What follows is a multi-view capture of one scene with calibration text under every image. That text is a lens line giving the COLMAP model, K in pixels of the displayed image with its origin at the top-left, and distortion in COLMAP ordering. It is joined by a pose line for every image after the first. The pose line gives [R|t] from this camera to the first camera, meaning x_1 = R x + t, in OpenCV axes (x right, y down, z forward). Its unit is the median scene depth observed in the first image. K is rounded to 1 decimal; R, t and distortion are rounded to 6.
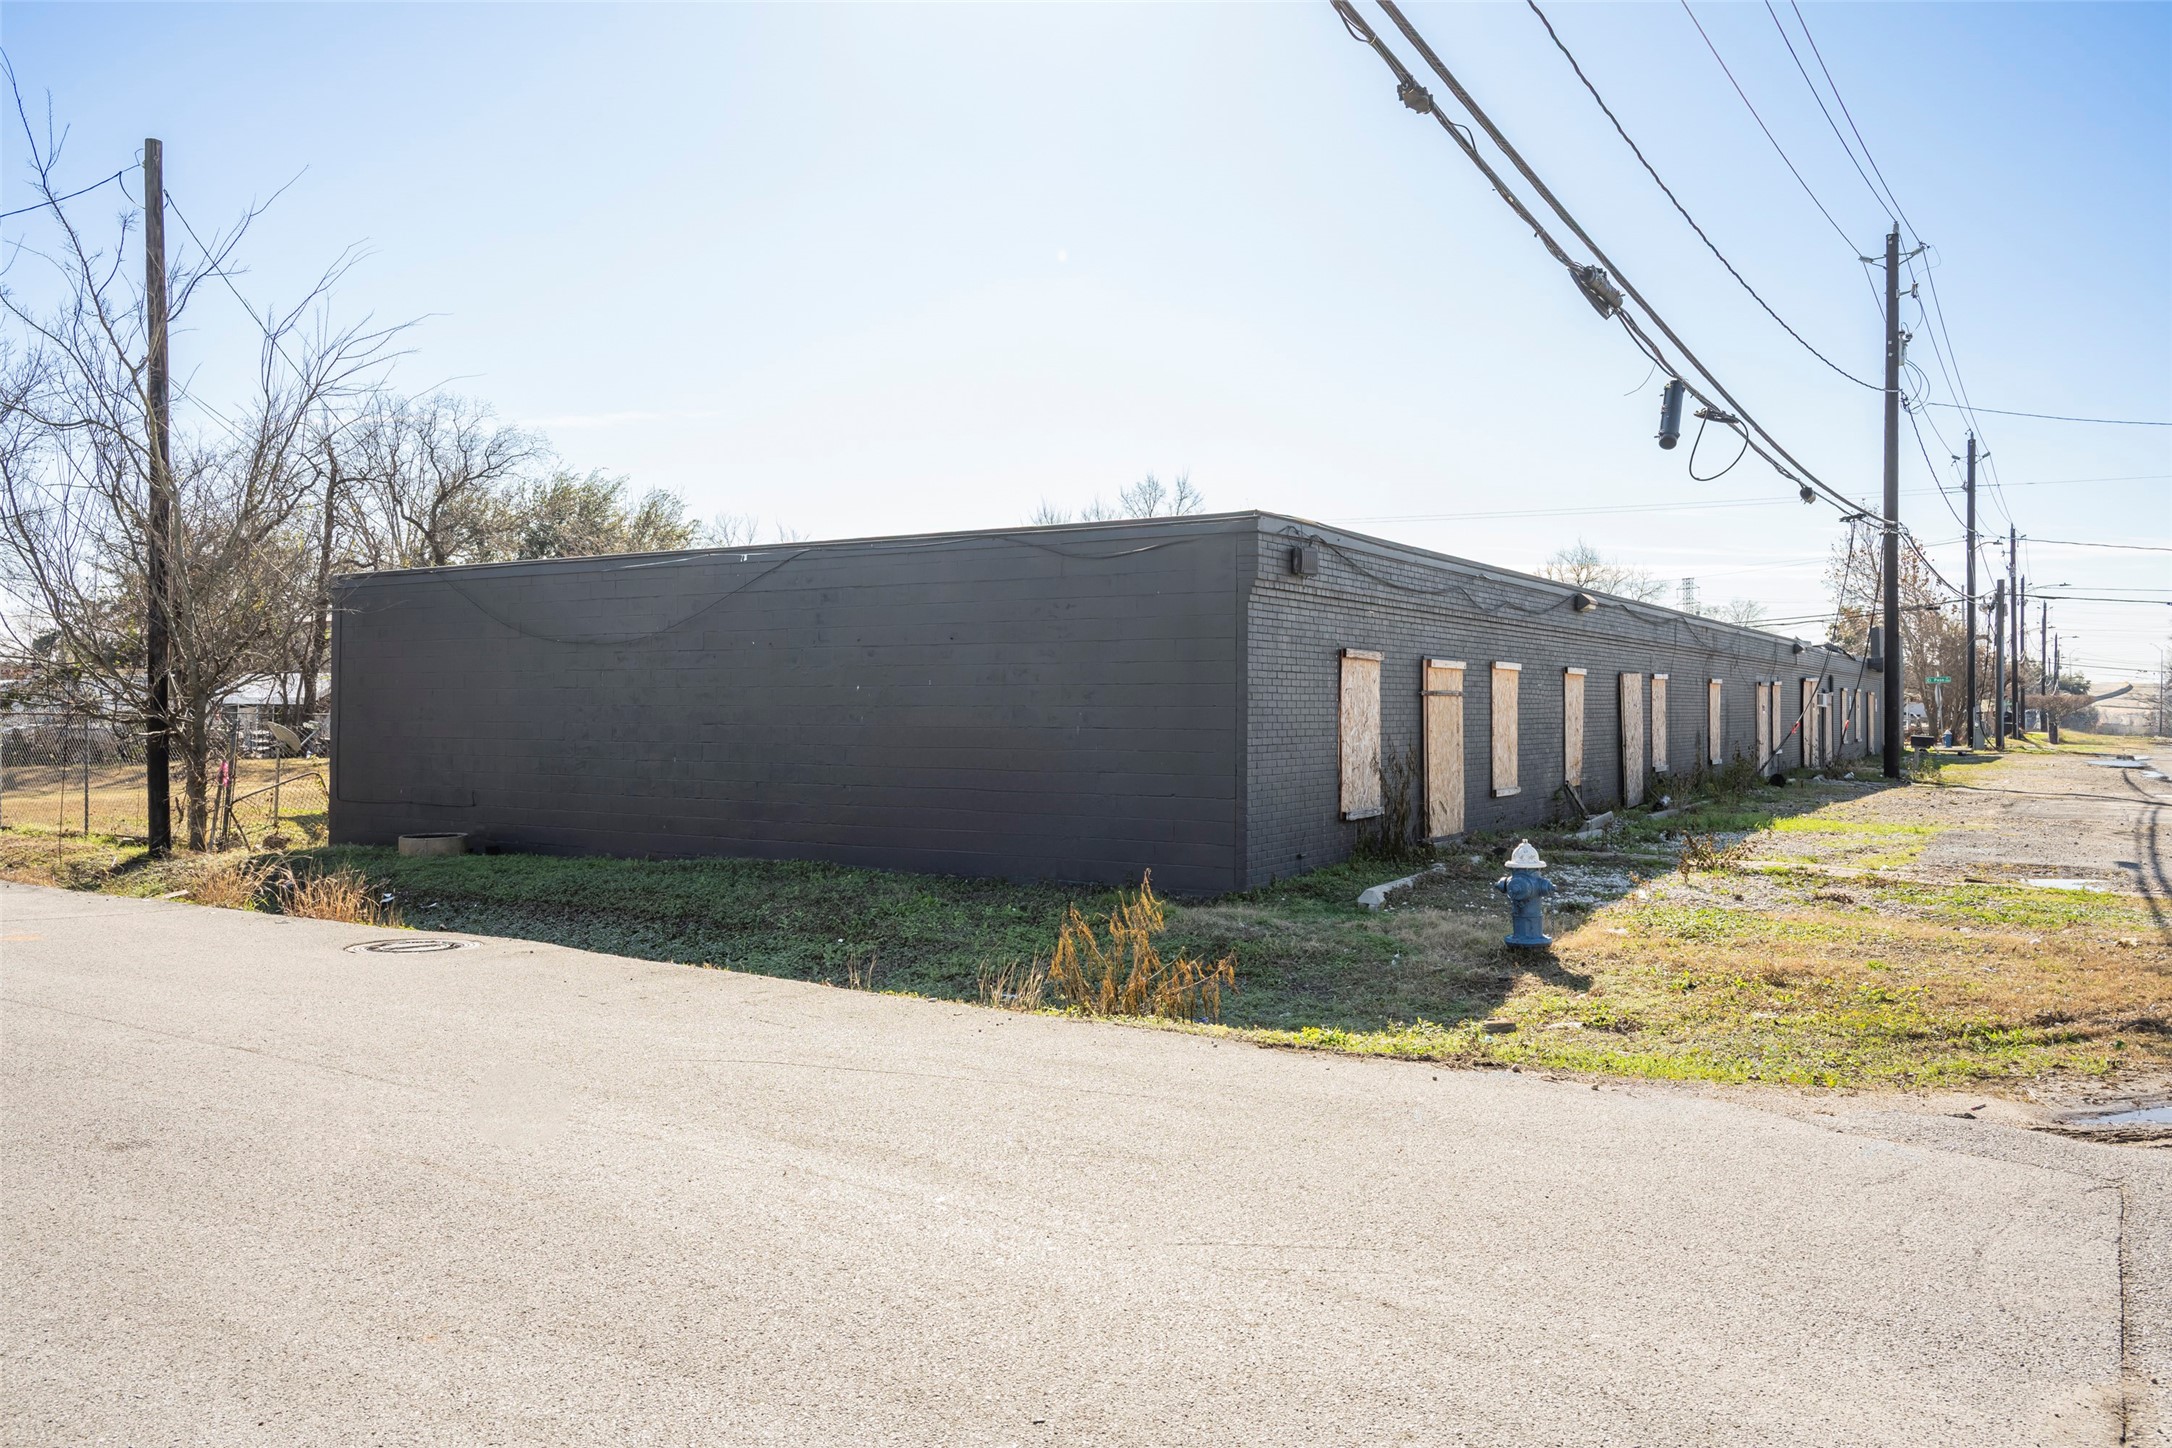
lens RADIAL K [[1576.2, 0, 1086.0], [0, 1576.2, 724.0], [0, 0, 1]] dist [-0.011710, -0.001975]
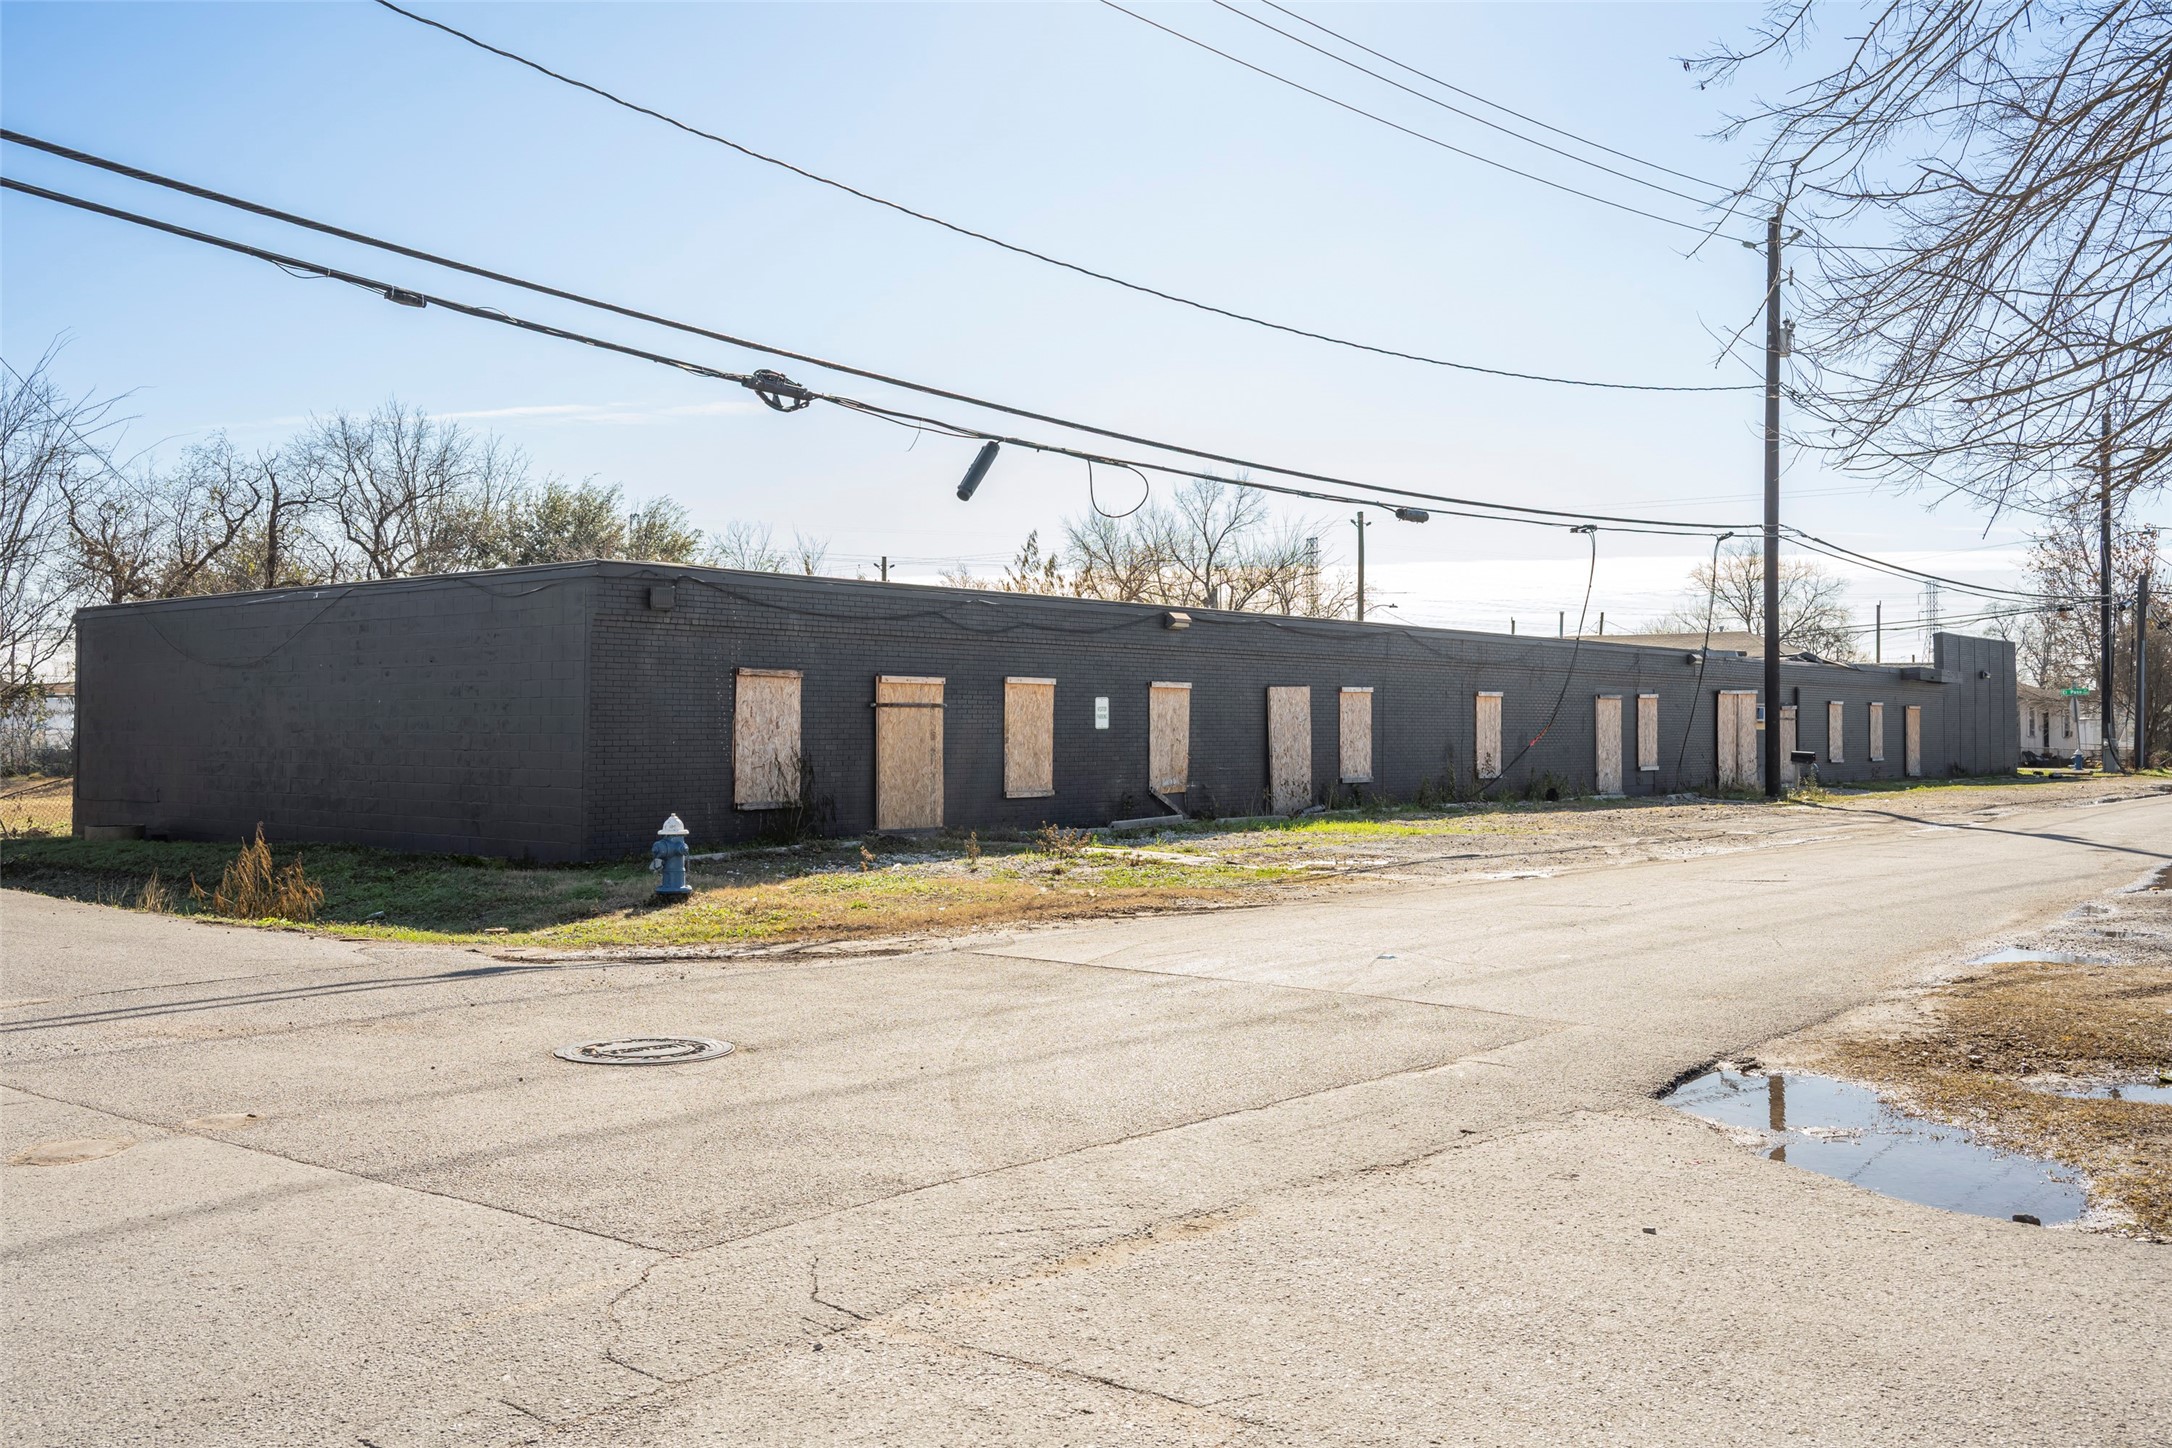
lens RADIAL K [[1861.0, 0, 1086.0], [0, 1861.0, 724.0], [0, 0, 1]] dist [0.003029, 0.007398]
pose [[0.990731, -0.001191, -0.135831, 0.523992], [-0.000640, 0.999910, -0.013437, 0.011984], [0.135834, 0.013399, 0.990641, -0.316410]]
